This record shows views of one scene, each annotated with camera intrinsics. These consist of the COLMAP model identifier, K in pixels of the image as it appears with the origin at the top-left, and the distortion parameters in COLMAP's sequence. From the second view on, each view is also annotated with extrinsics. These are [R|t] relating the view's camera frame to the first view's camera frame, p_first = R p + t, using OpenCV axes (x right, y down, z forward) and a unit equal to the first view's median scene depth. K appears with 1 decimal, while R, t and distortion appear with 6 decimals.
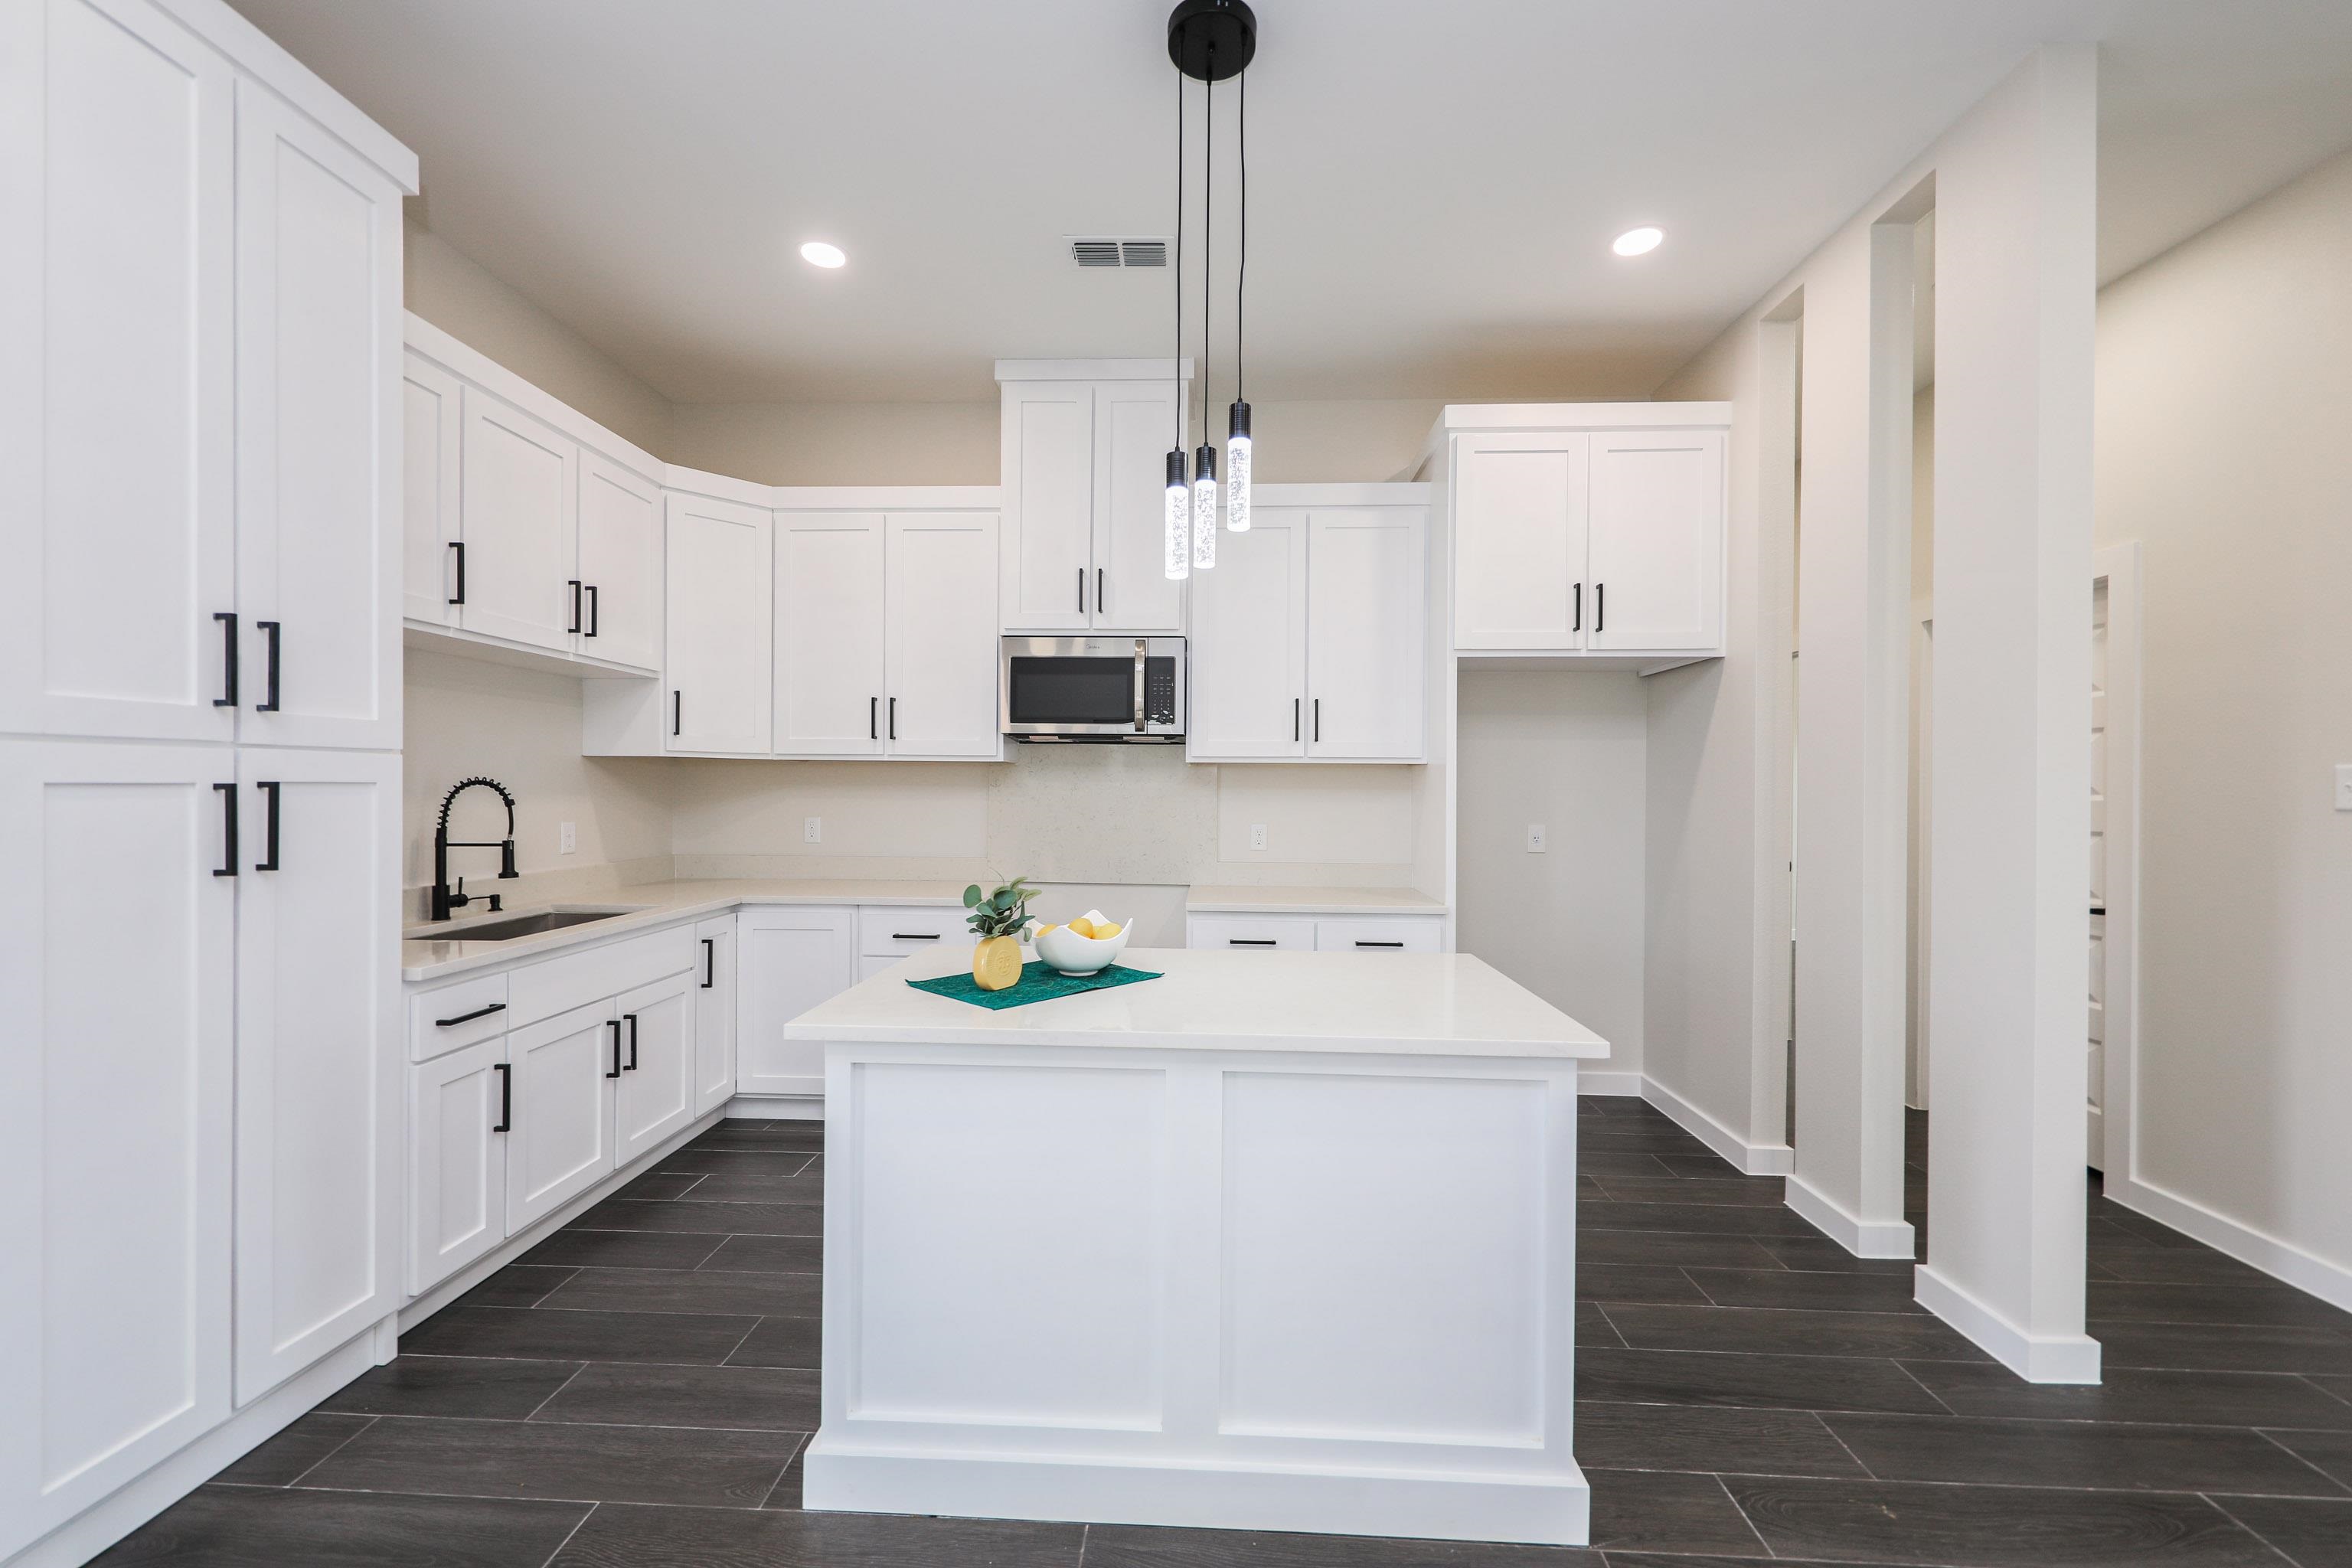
lens RADIAL K [[941.0, 0, 1178.4], [0, 941.0, 787.9], [0, 0, 1]] dist [0.014534, -0.006132]
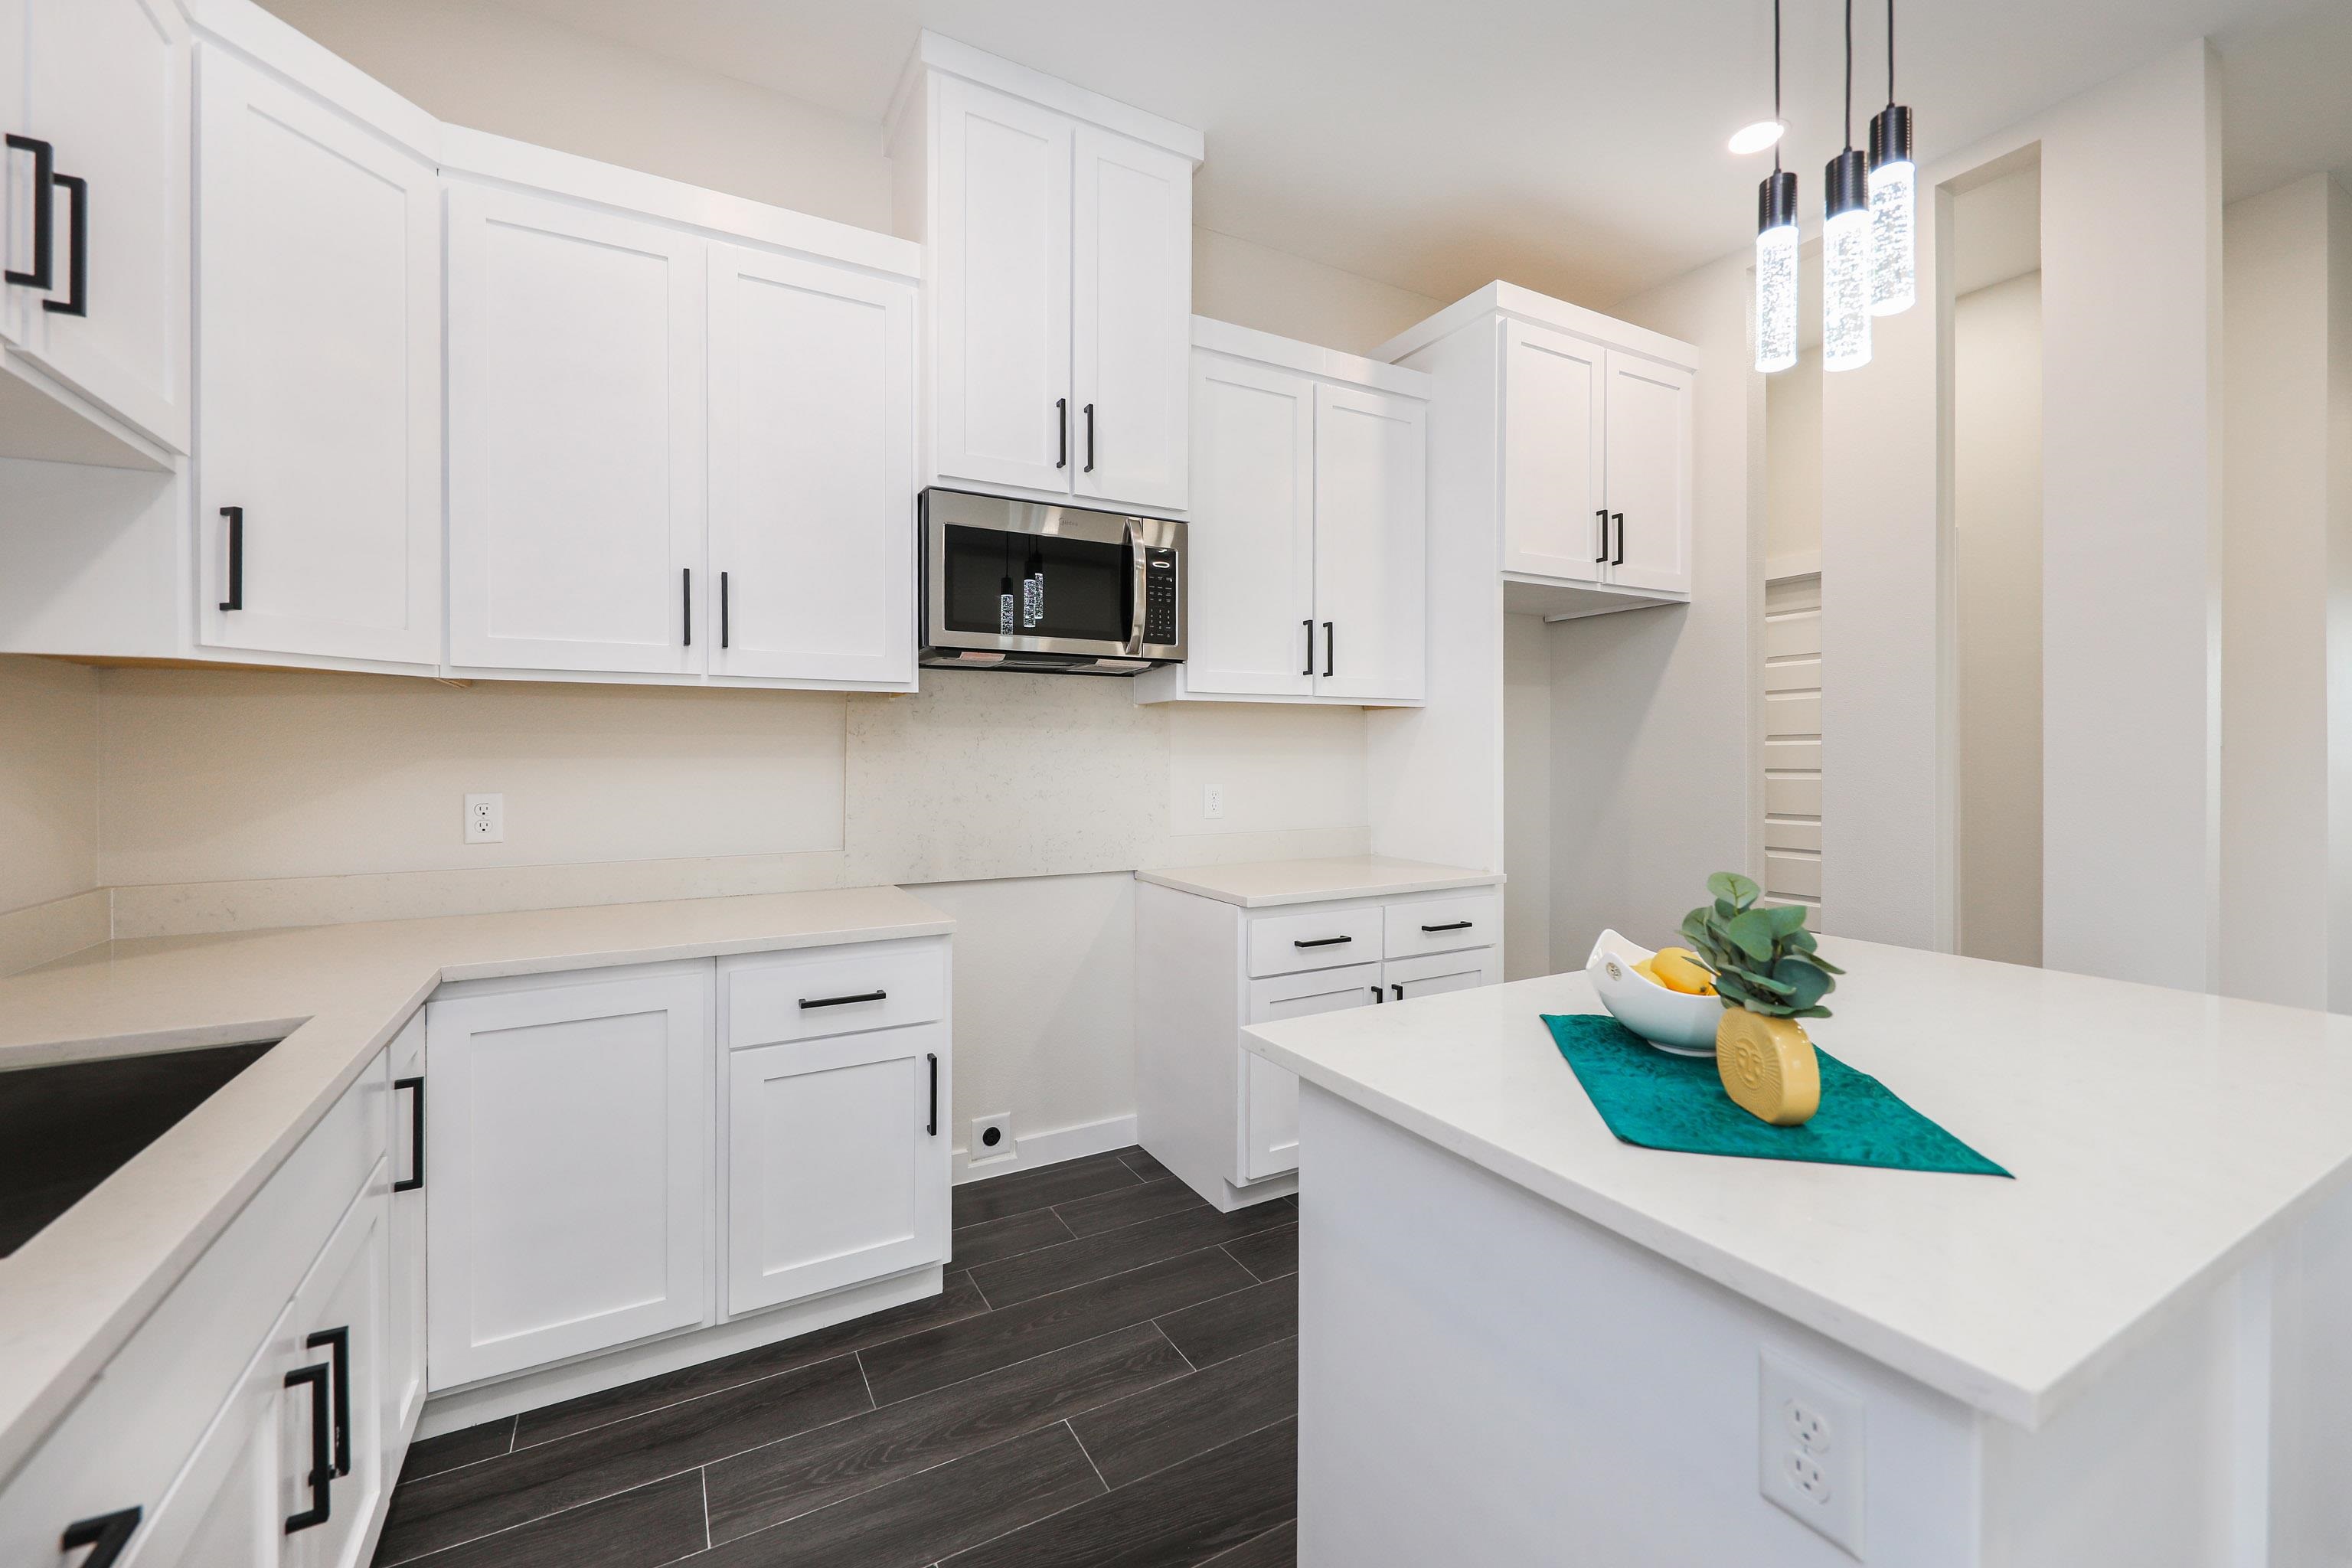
lens RADIAL K [[941.0, 0, 1171.4], [0, 941.0, 756.2], [0, 0, 1]] dist [0.014534, -0.006132]
pose [[0.854506, -0.010910, 0.519327, -0.436045], [0.007964, 0.999937, 0.007904, 0.012281], [-0.519380, -0.002618, 0.854539, 0.454465]]
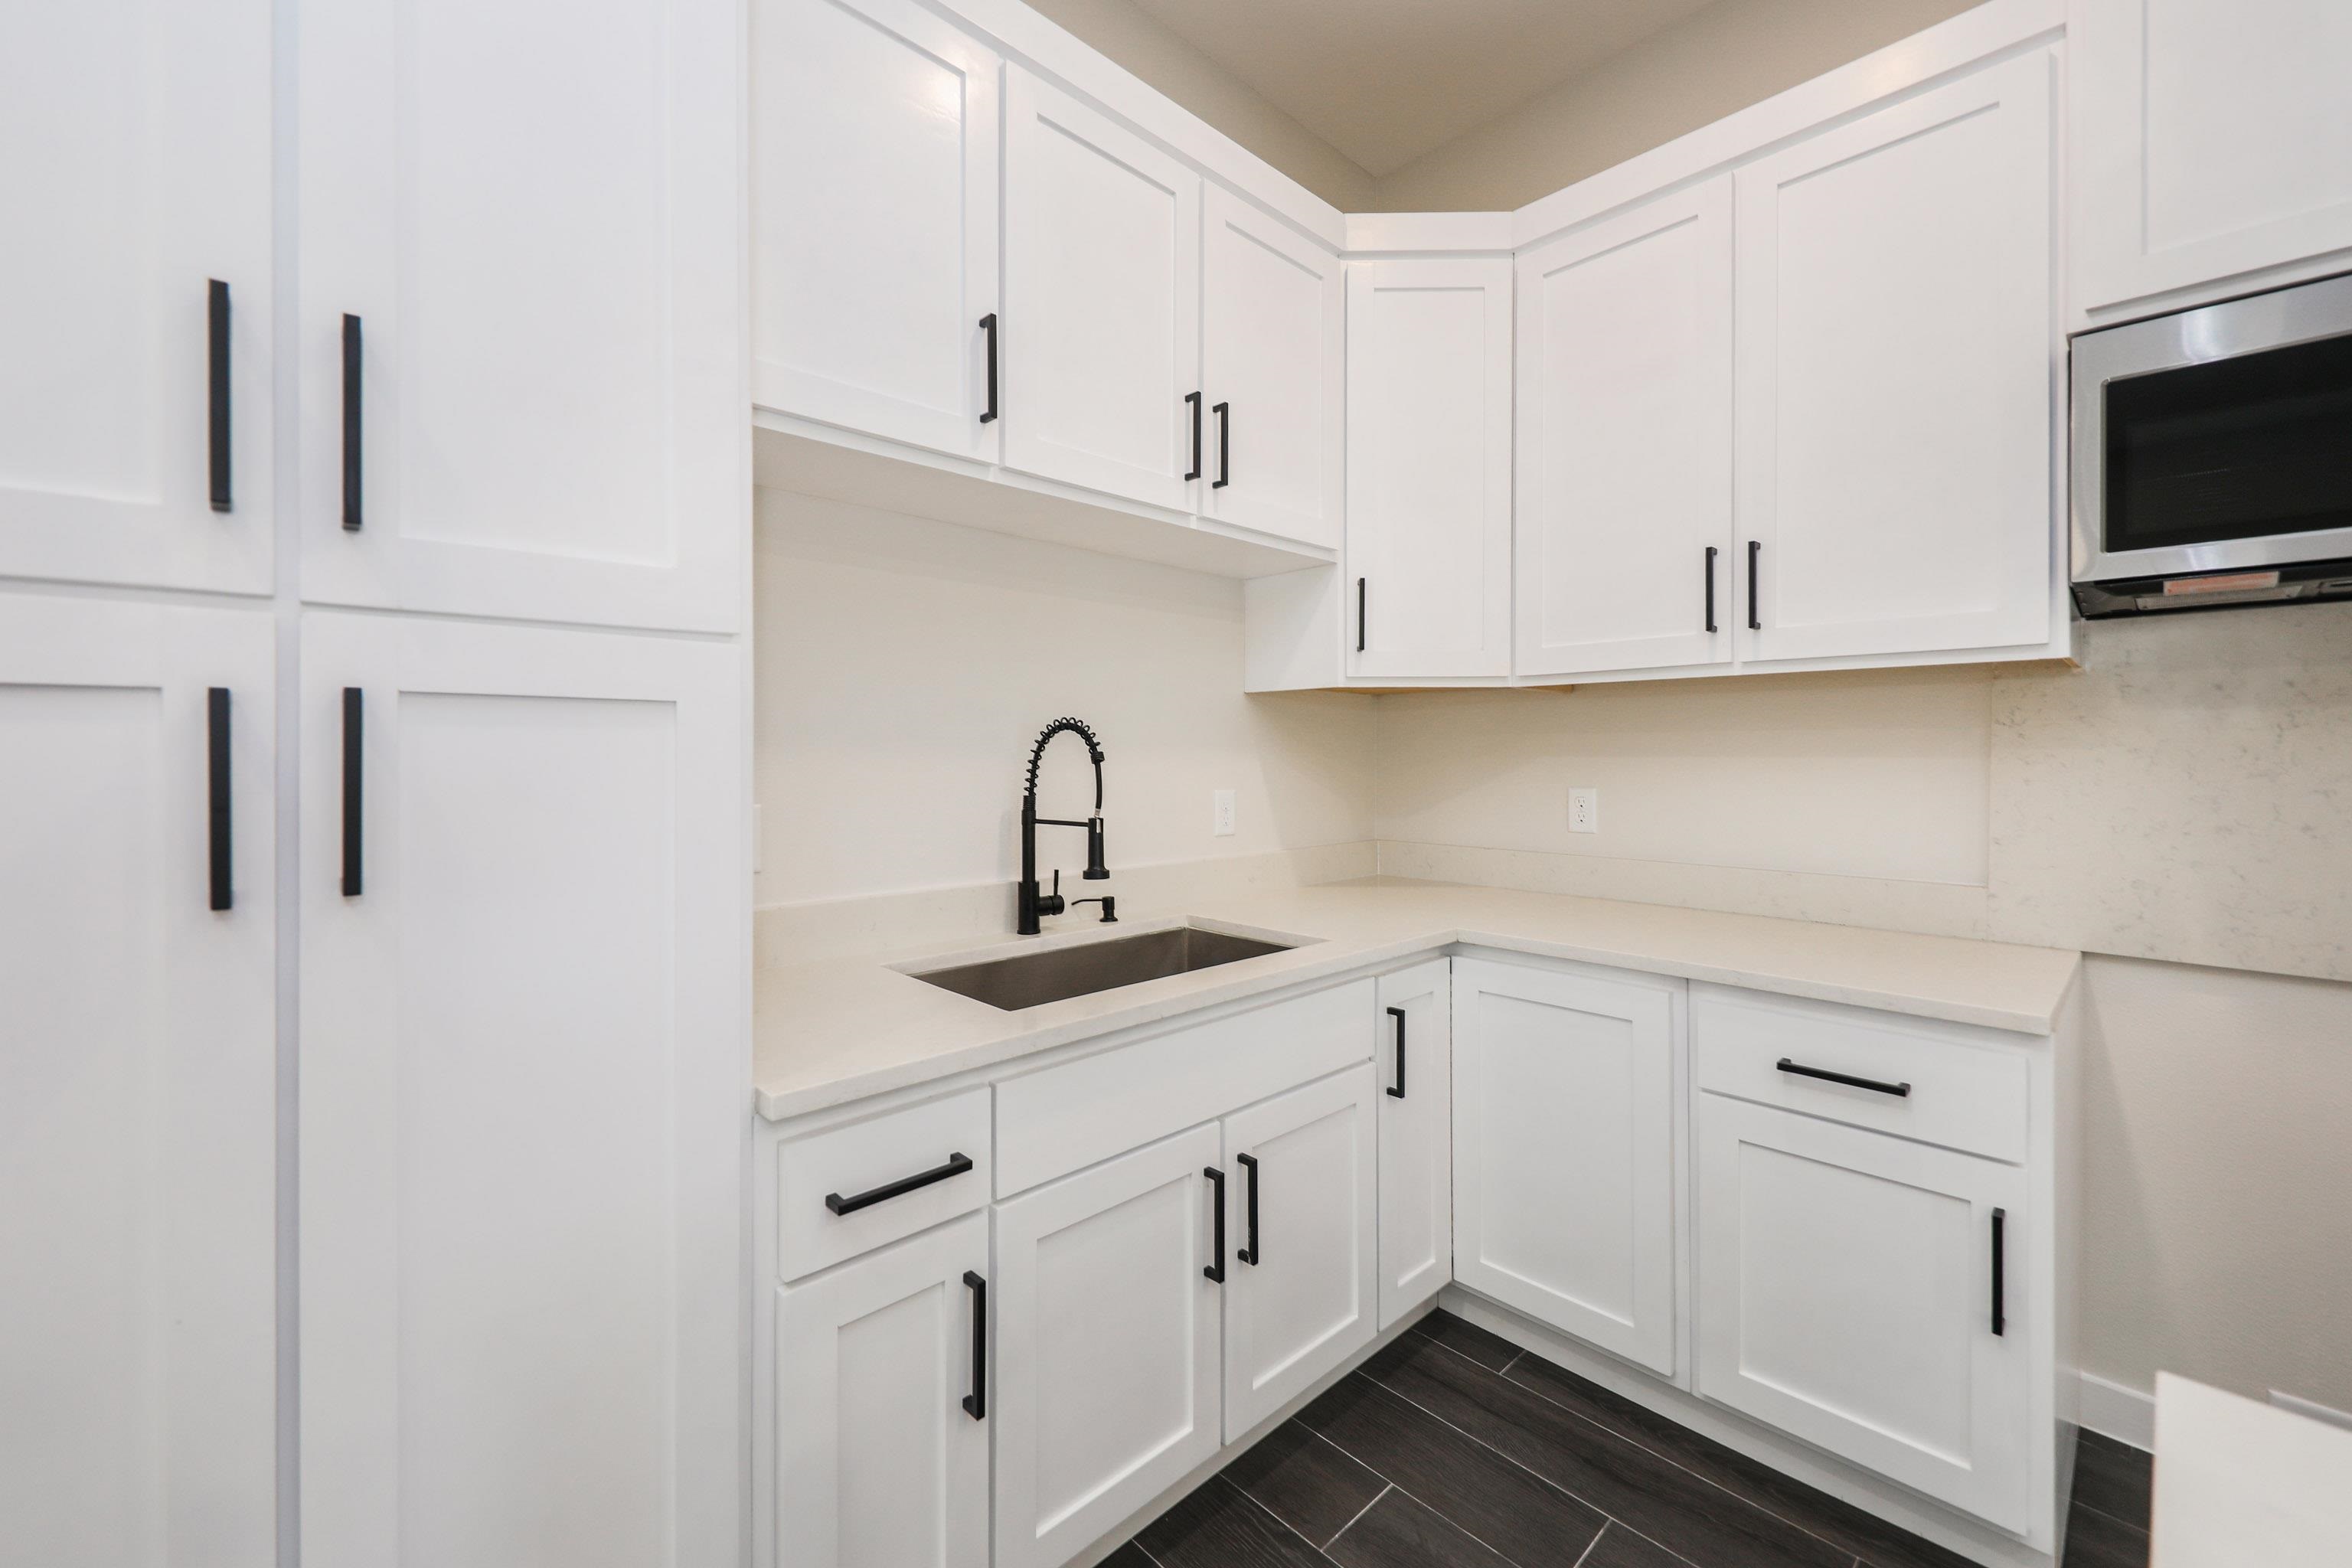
lens RADIAL K [[941.0, 0, 1179.8], [0, 941.0, 755.8], [0, 0, 1]] dist [0.014534, -0.006132]
pose [[0.722782, -0.006764, -0.691043, -0.215939], [0.005749, 0.999976, -0.003774, 0.015703], [0.691052, -0.001245, 0.722804, 0.529682]]
